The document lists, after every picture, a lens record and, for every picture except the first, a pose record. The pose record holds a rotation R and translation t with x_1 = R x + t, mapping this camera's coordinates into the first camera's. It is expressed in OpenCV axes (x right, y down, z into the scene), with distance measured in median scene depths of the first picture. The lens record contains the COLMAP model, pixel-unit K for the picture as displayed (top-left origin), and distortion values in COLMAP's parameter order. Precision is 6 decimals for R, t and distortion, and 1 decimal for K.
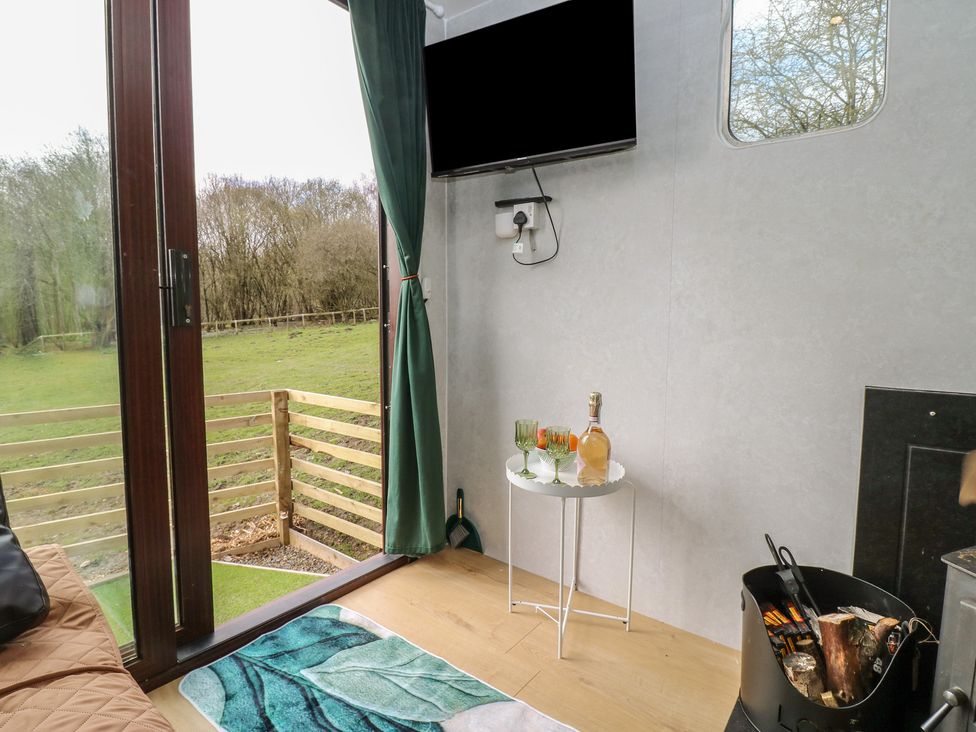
lens RADIAL K [[524.2, 0, 488.9], [0, 524.2, 354.6], [0, 0, 1]] dist [0.006631, -0.017820]
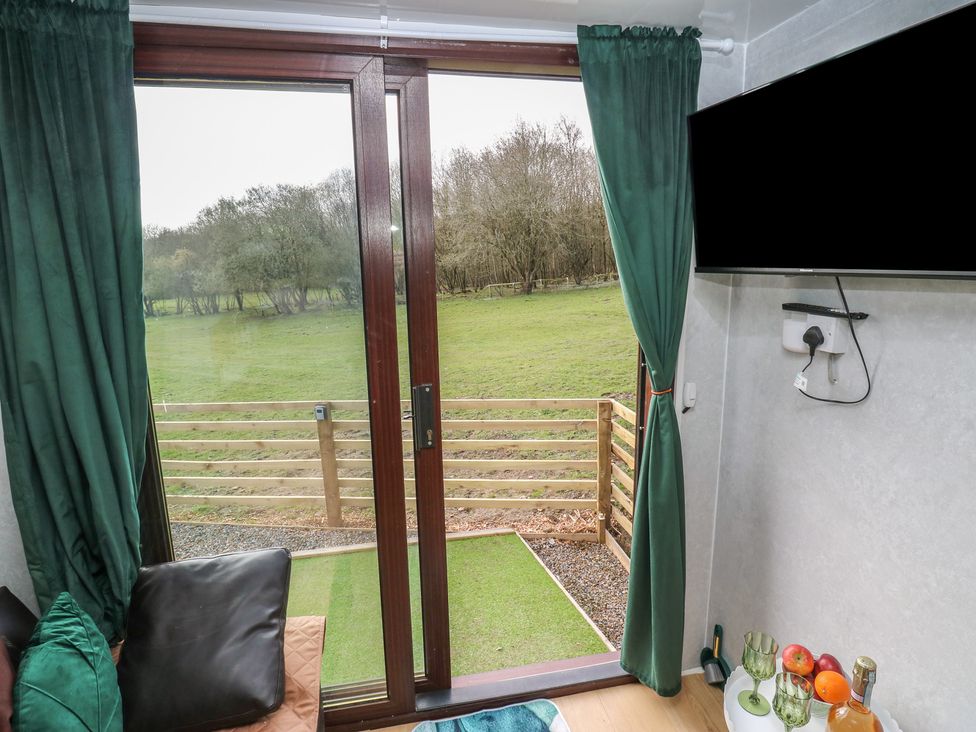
lens RADIAL K [[511.3, 0, 489.0], [0, 511.3, 349.6], [0, 0, 1]] dist [-0.000093, -0.013827]
pose [[0.746659, 0.100850, -0.657518, 0.220306], [-0.028875, 0.992423, 0.119429, -0.367099], [0.664580, -0.070187, 0.743914, 0.234761]]
